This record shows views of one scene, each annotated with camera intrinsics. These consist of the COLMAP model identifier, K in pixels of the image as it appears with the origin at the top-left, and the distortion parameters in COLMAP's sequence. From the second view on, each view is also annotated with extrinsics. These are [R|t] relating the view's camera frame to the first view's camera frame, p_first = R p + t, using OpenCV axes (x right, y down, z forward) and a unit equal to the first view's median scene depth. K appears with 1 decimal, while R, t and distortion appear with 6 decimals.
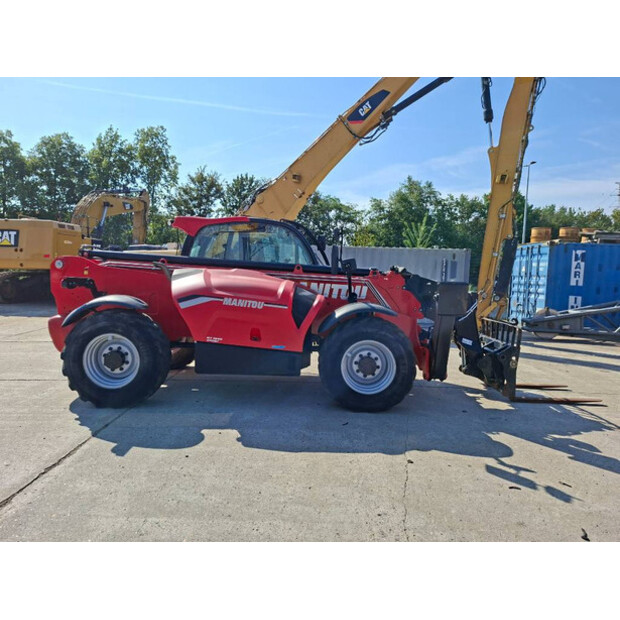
lens RADIAL K [[432.9, 0, 311.1], [0, 432.9, 312.6], [0, 0, 1]] dist [0.061909, -0.053944]
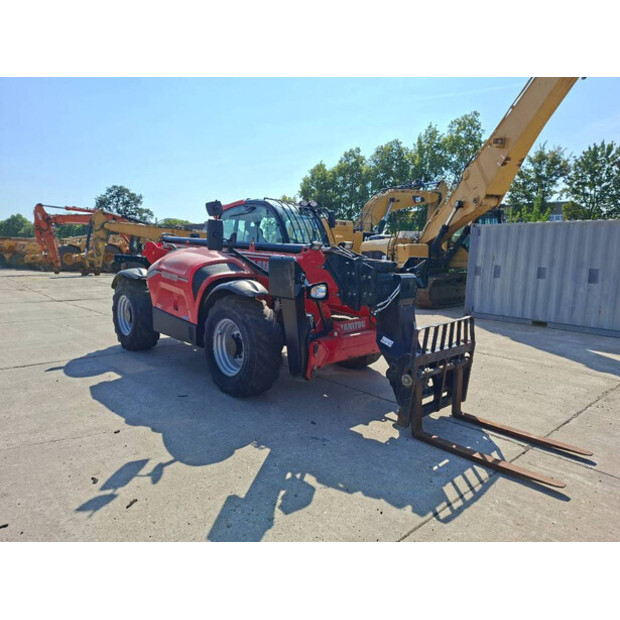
lens RADIAL K [[432.9, 0, 299.4], [0, 432.9, 310.6], [0, 0, 1]] dist [0.061909, -0.053944]
pose [[0.672267, 0.083933, -0.735535, 0.342730], [-0.077005, 0.996091, 0.043284, -0.001553], [0.736293, 0.027541, 0.676102, 0.177429]]
